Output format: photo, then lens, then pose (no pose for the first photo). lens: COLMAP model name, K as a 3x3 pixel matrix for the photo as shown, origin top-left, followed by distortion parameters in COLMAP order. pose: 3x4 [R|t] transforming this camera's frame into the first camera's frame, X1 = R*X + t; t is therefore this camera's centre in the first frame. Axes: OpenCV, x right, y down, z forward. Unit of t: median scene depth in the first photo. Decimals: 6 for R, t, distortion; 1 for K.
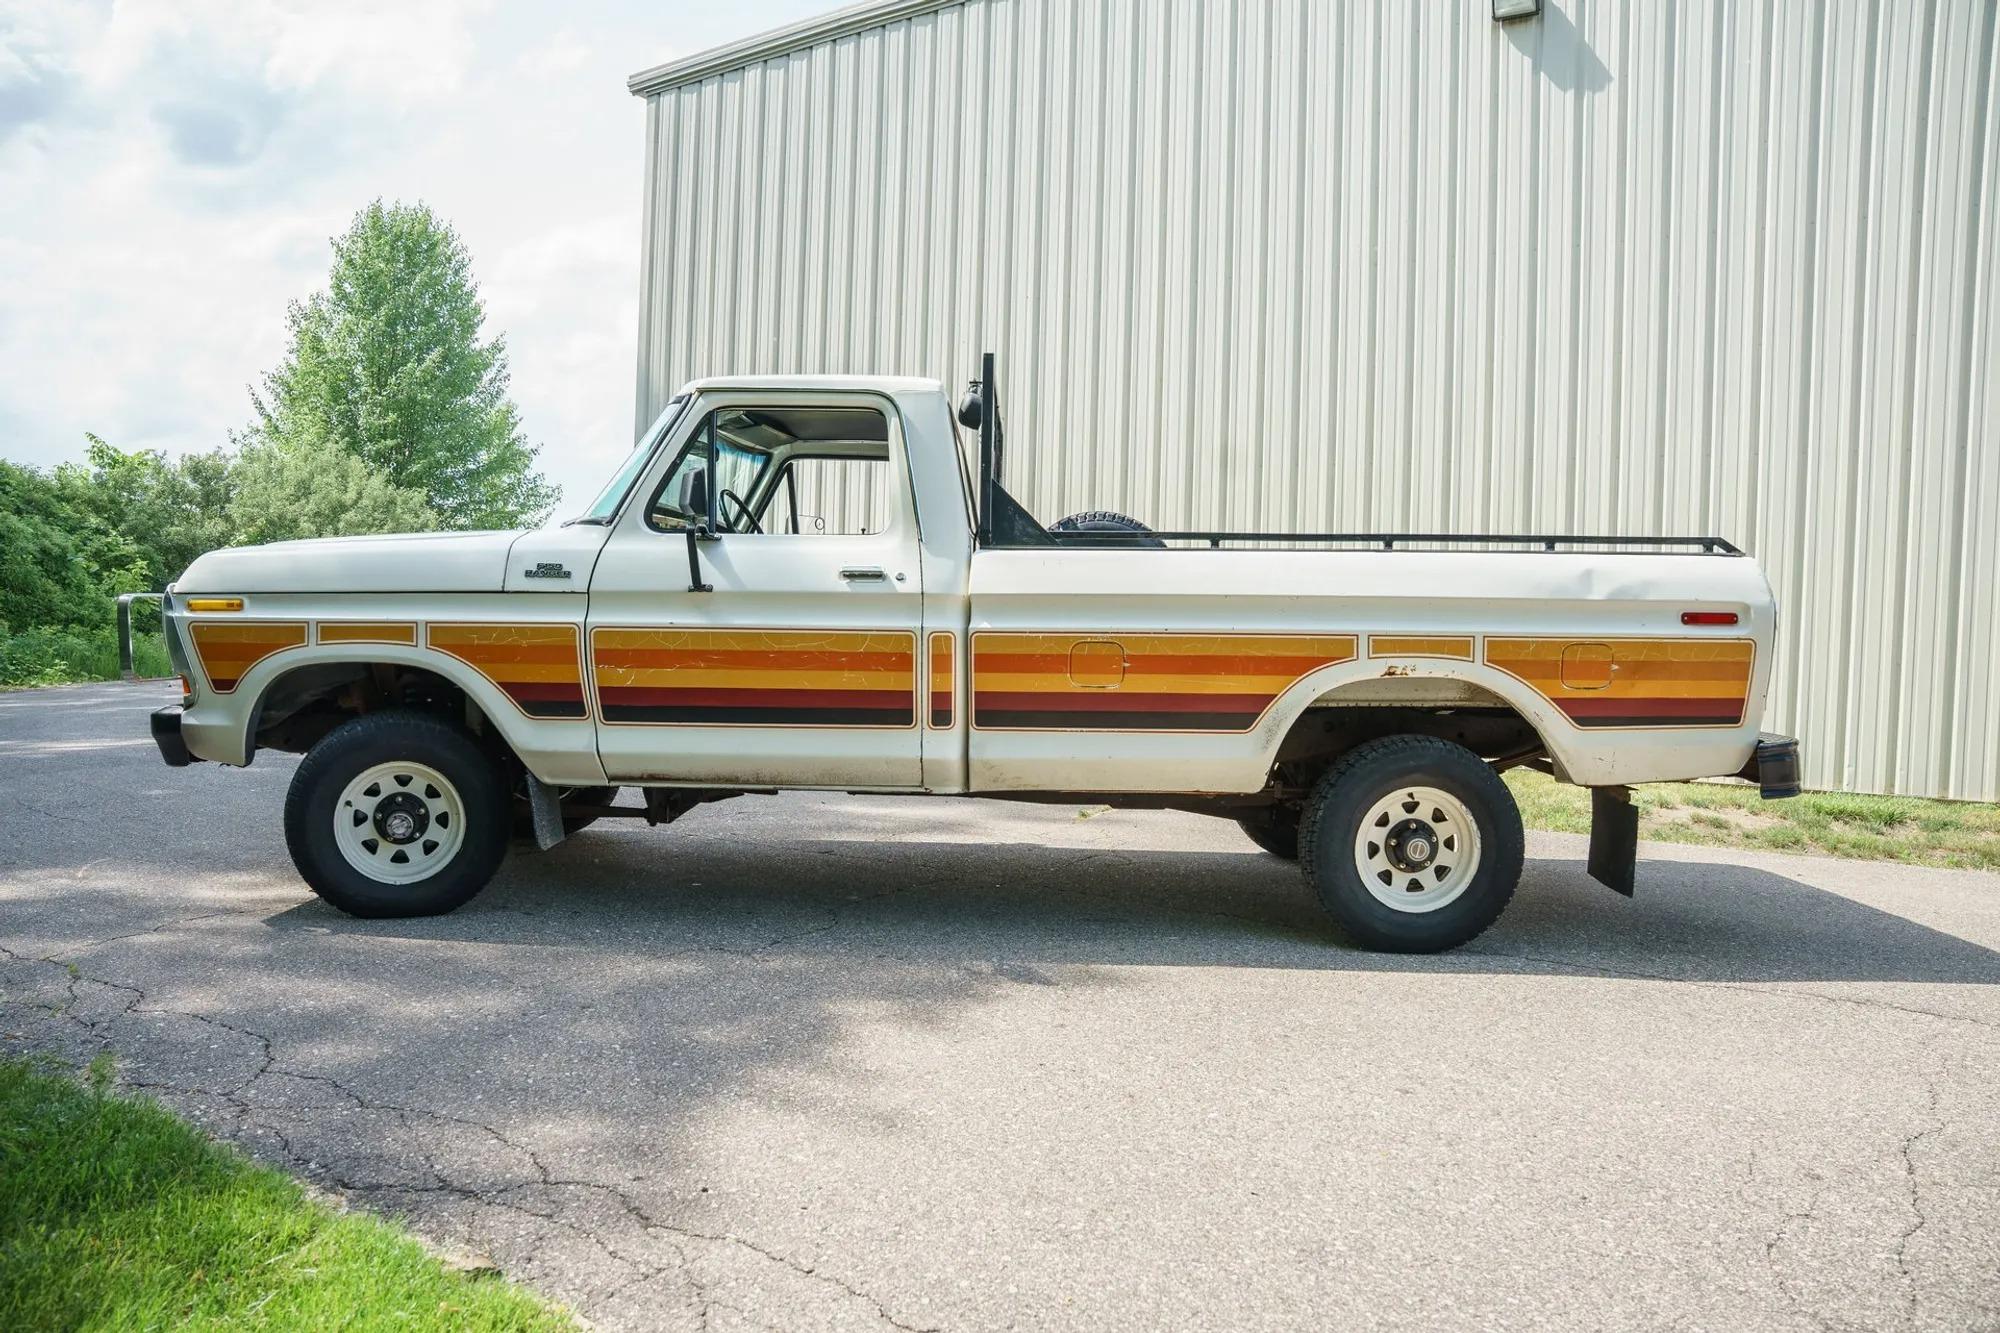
lens RADIAL K [[1377.5, 0, 1008.0], [0, 1377.5, 670.3], [0, 0, 1]] dist [-0.145245, 0.114218]
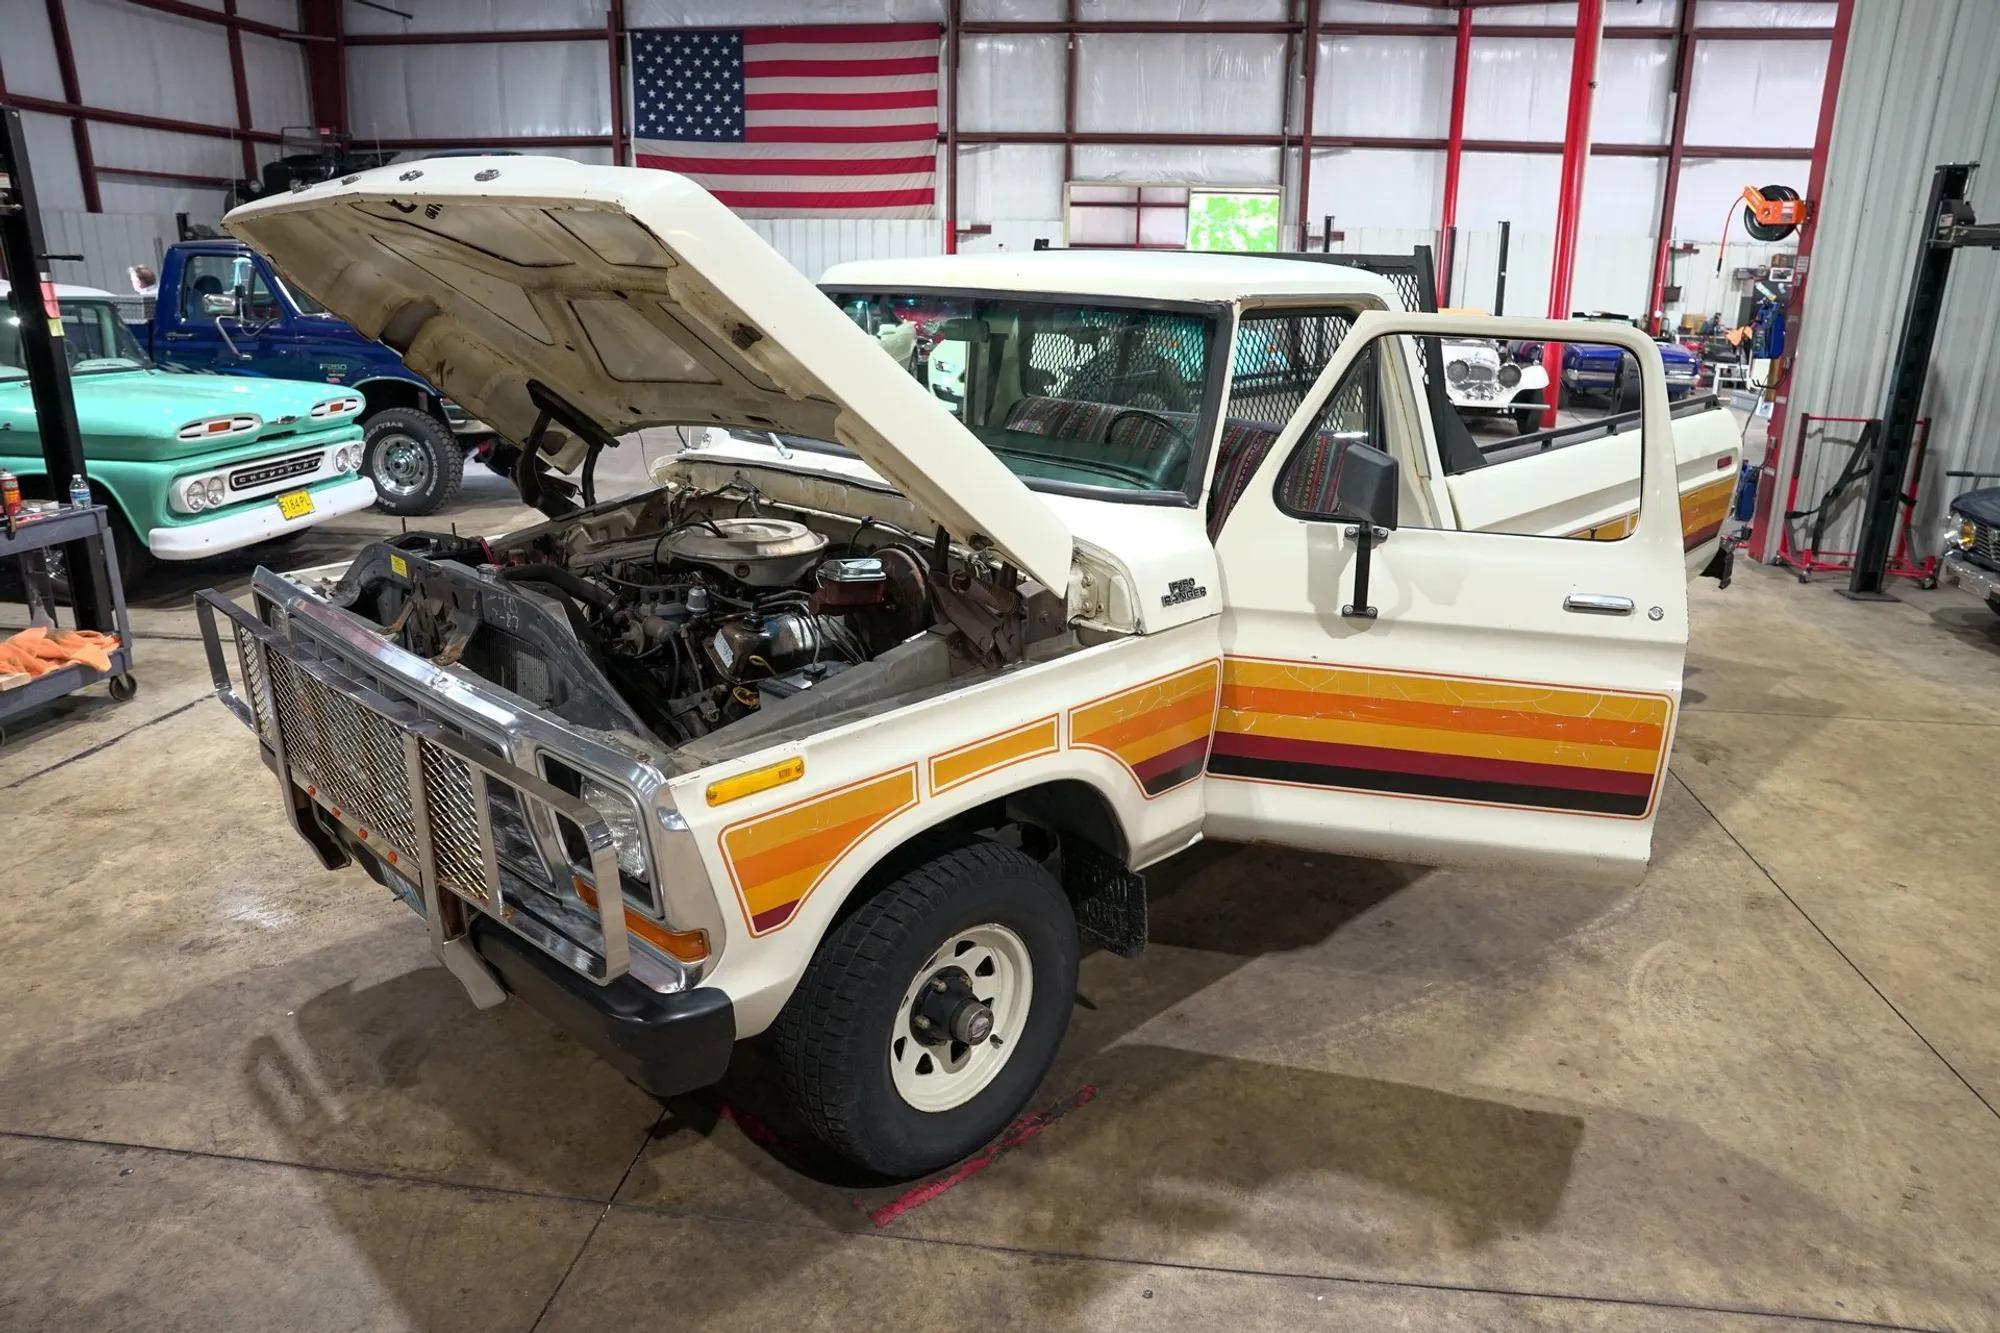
lens RADIAL K [[1377.5, 0, 1008.0], [0, 1377.5, 670.3], [0, 0, 1]] dist [-0.145245, 0.114218]
pose [[0.678231, -0.231833, 0.697320, -0.888975], [0.003957, 0.950069, 0.312015, -0.251165], [-0.734838, -0.208859, 0.645284, 0.612225]]
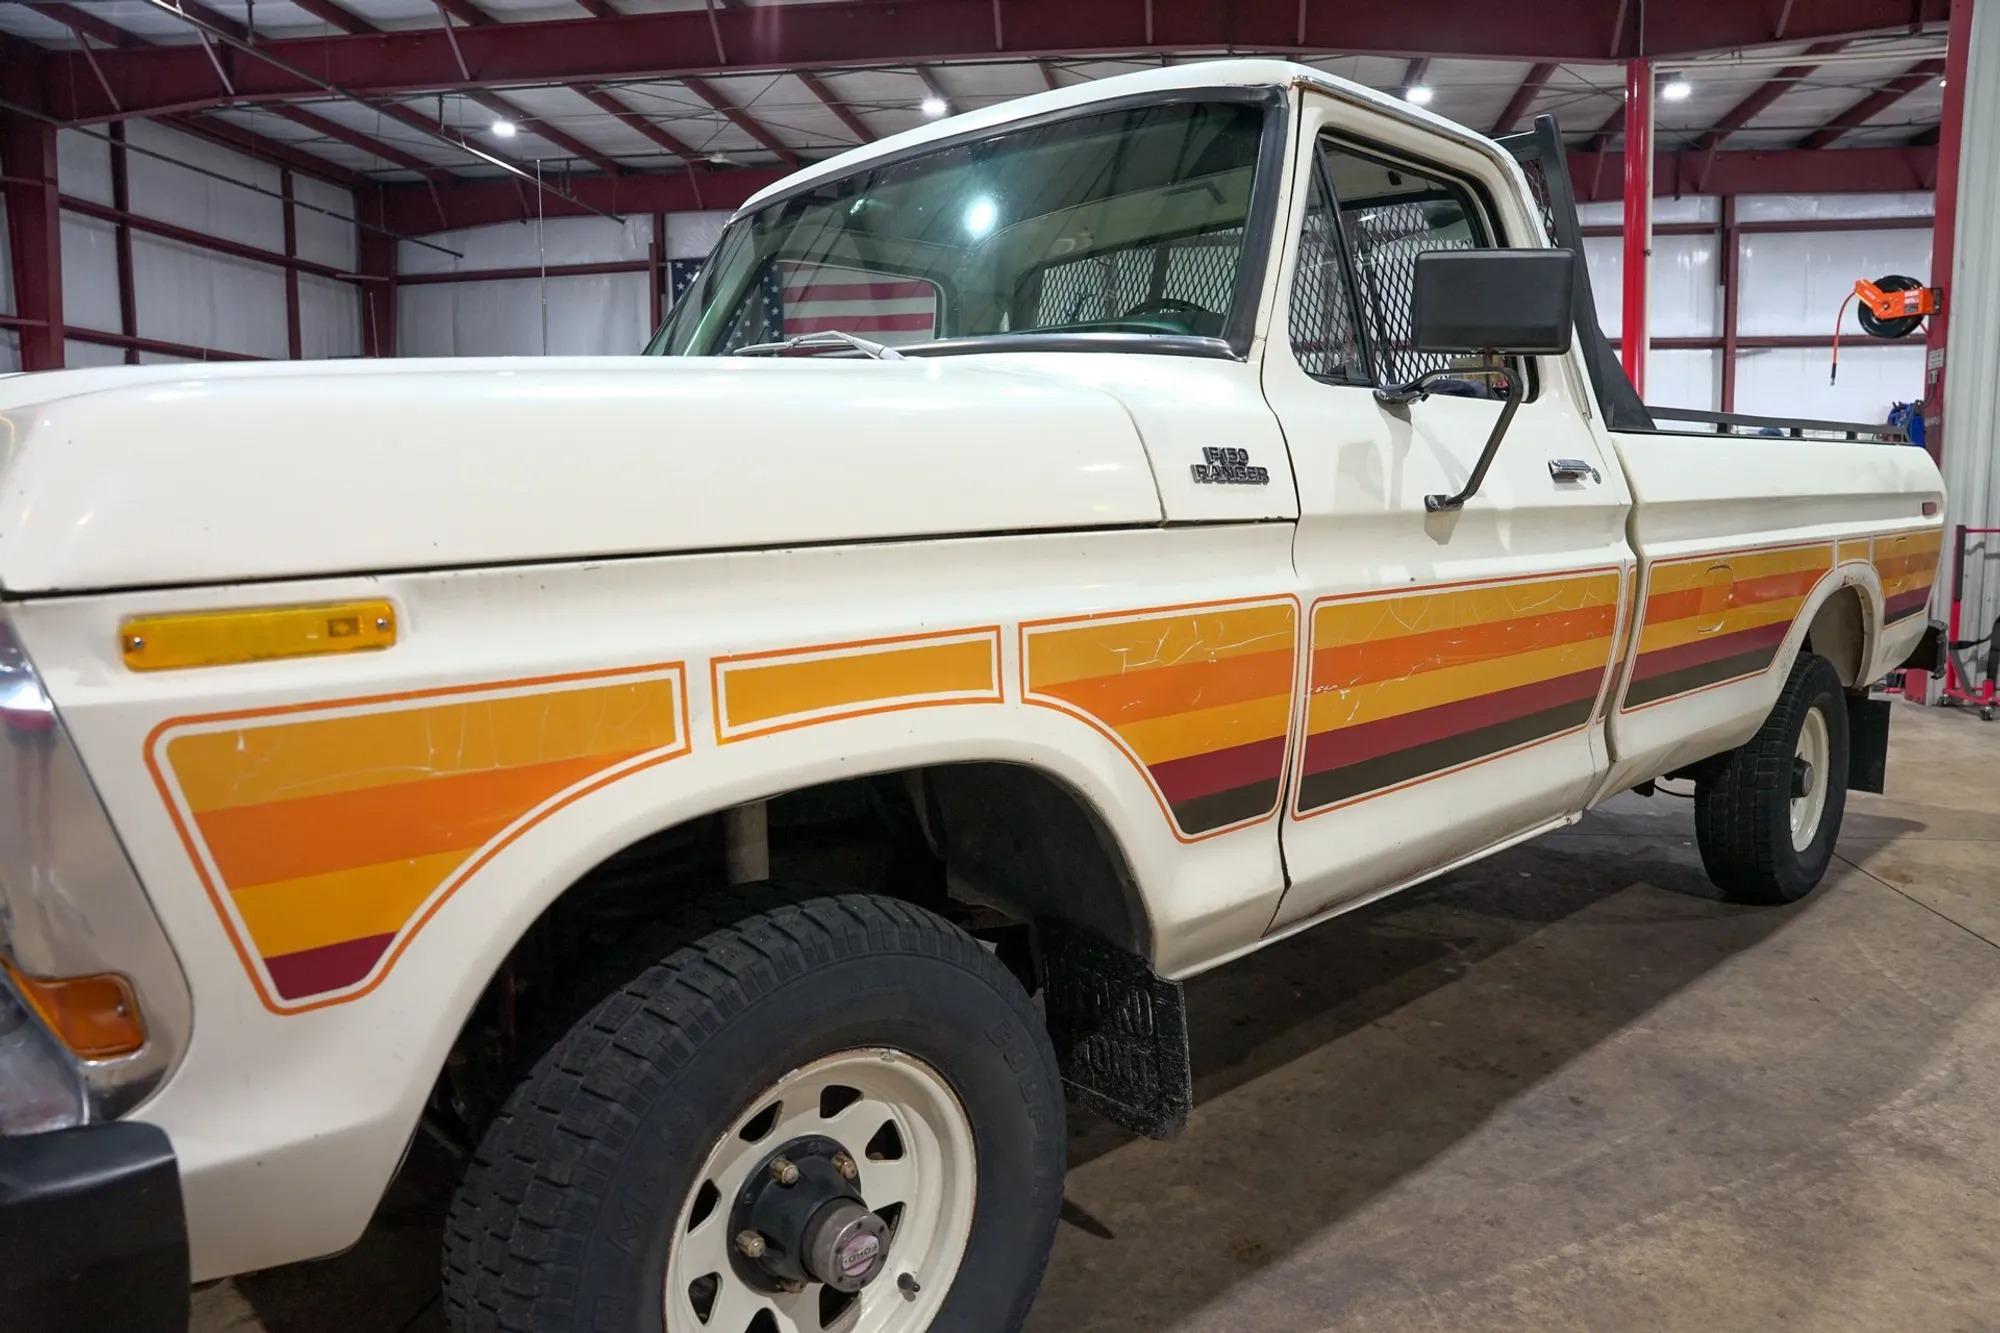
lens RADIAL K [[1377.5, 0, 1008.0], [0, 1377.5, 670.3], [0, 0, 1]] dist [-0.145245, 0.114218]
pose [[0.704583, -0.113945, 0.700414, -0.670477], [0.028463, 0.990768, 0.132548, -0.069004], [-0.709051, -0.073455, 0.701321, 0.762591]]
